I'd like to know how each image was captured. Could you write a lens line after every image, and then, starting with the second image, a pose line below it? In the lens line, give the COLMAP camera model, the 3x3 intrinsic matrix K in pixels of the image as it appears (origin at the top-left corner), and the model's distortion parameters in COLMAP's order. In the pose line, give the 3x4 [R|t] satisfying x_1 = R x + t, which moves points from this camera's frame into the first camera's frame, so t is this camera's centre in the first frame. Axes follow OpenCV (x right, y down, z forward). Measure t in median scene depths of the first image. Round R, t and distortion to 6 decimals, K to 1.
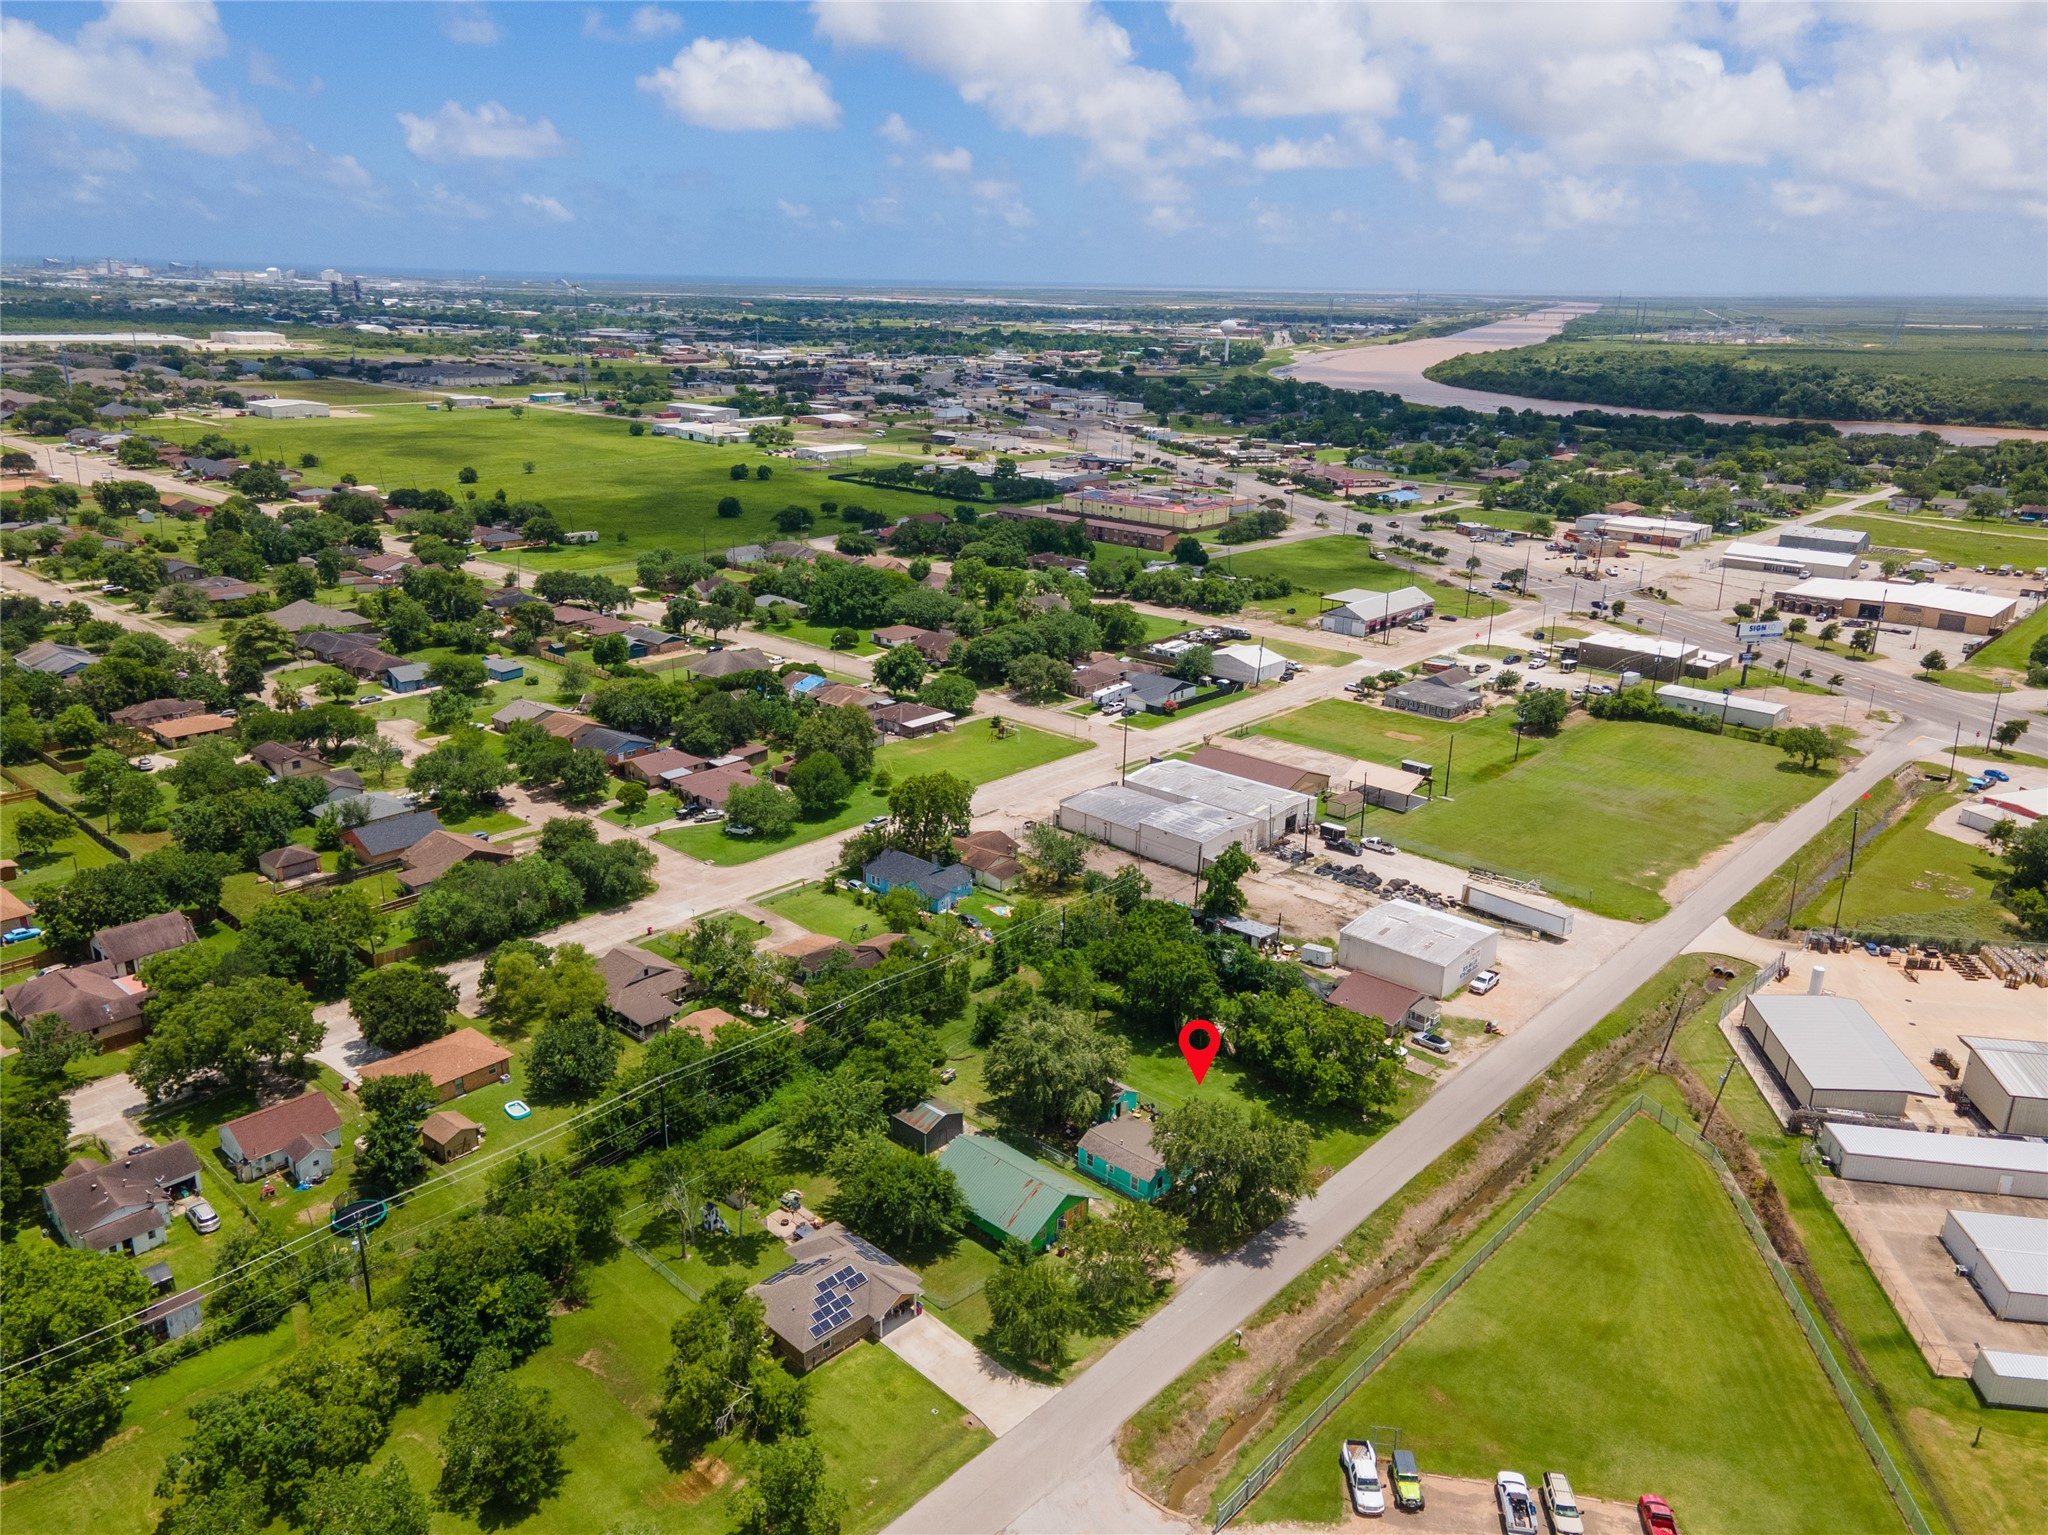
lens RADIAL K [[1506.7, 0, 1018.3], [0, 1506.7, 767.7], [0, 0, 1]] dist [0.011181, 0.063306]
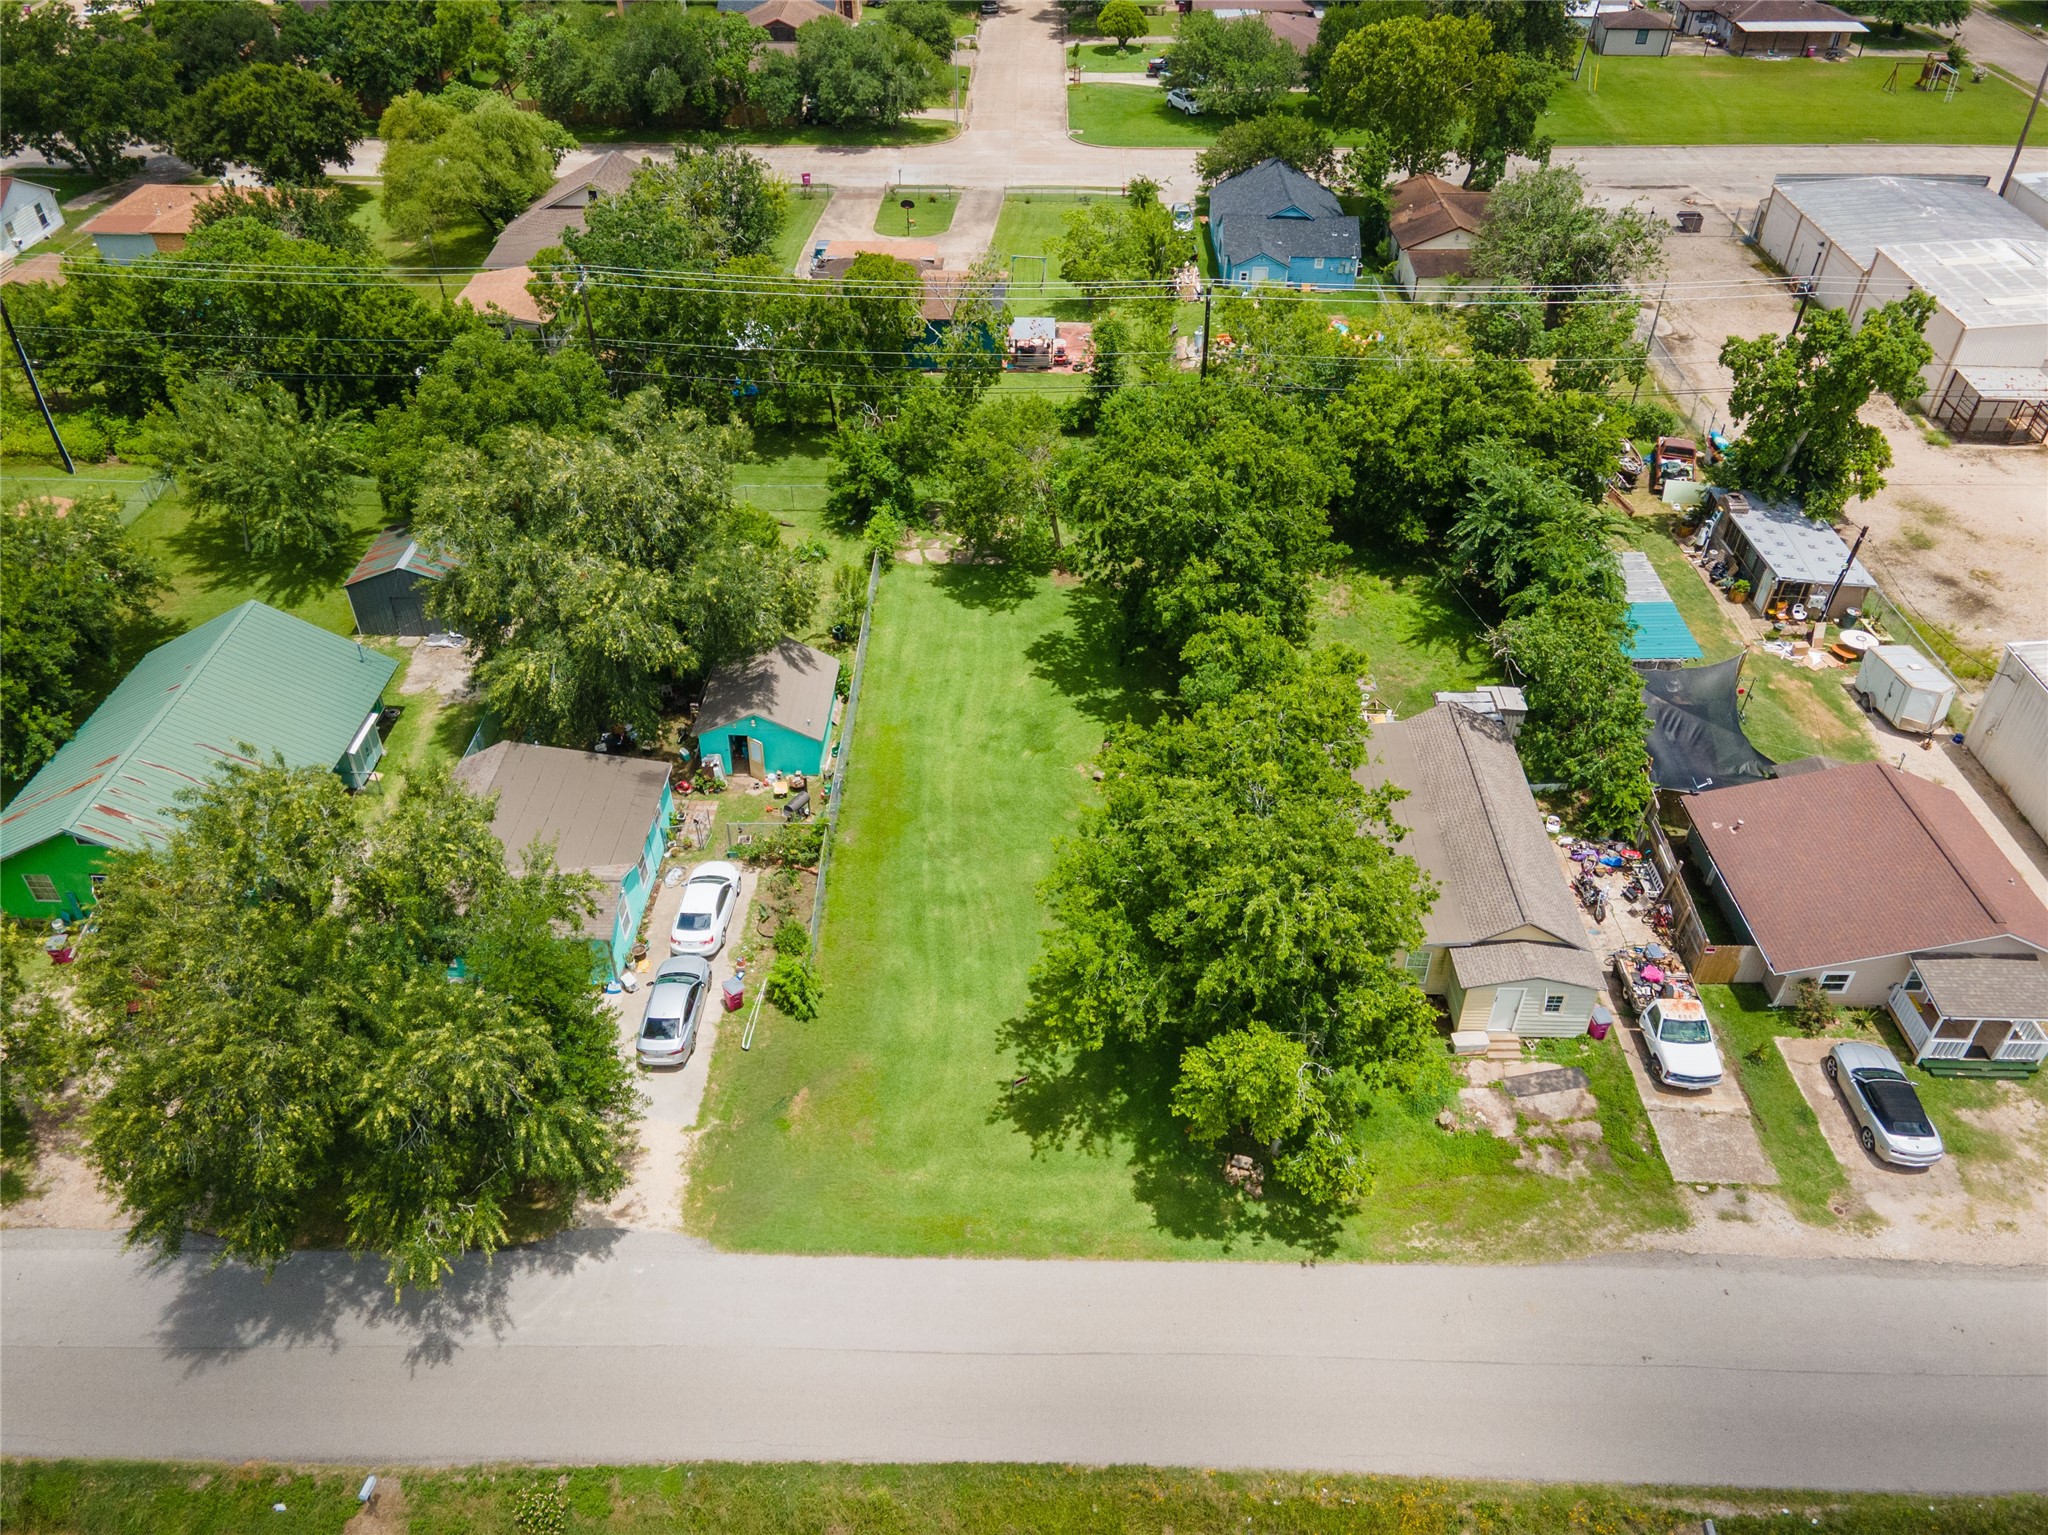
lens RADIAL K [[1506.7, 0, 1018.3], [0, 1506.7, 767.7], [0, 0, 1]] dist [0.011181, 0.063306]
pose [[0.661374, 0.452704, -0.598033, 0.254554], [-0.229255, 0.881170, 0.413499, 0.045575], [0.714162, -0.136375, 0.686567, 0.596227]]
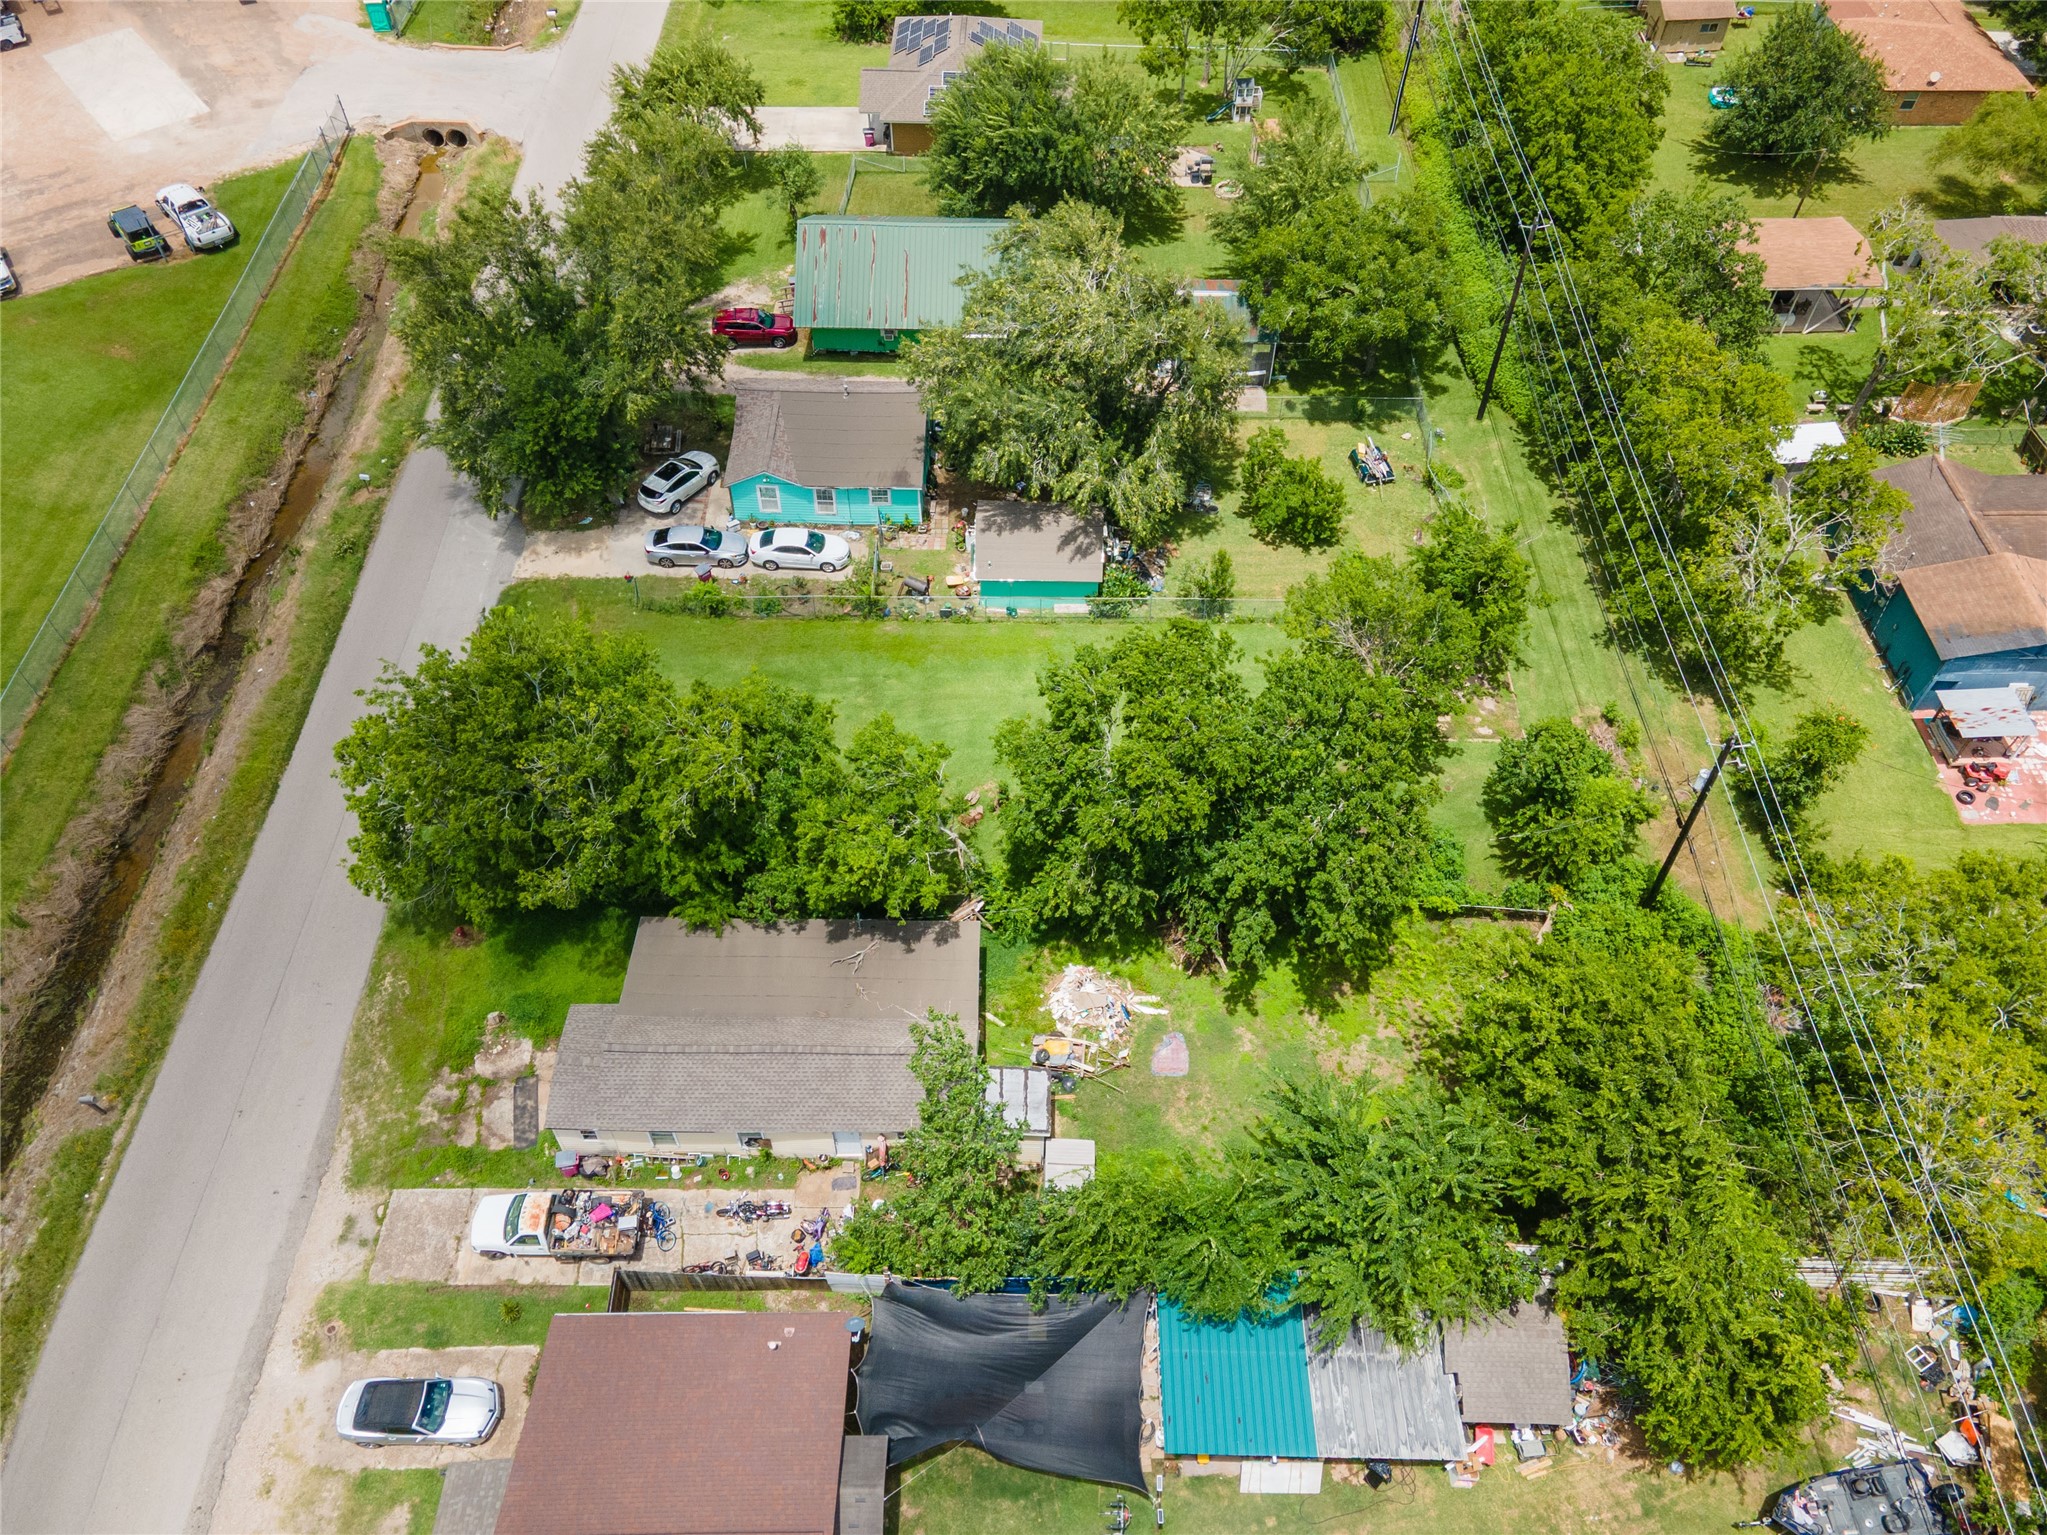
lens RADIAL K [[1505.9, 0, 1017.8], [0, 1505.9, 767.7], [0, 0, 1]] dist [0.011181, 0.063306]
pose [[-0.739205, 0.508292, -0.441831, 0.213626], [-0.228871, 0.427407, 0.874610, -0.093855], [0.633399, 0.747638, -0.199608, 0.858720]]
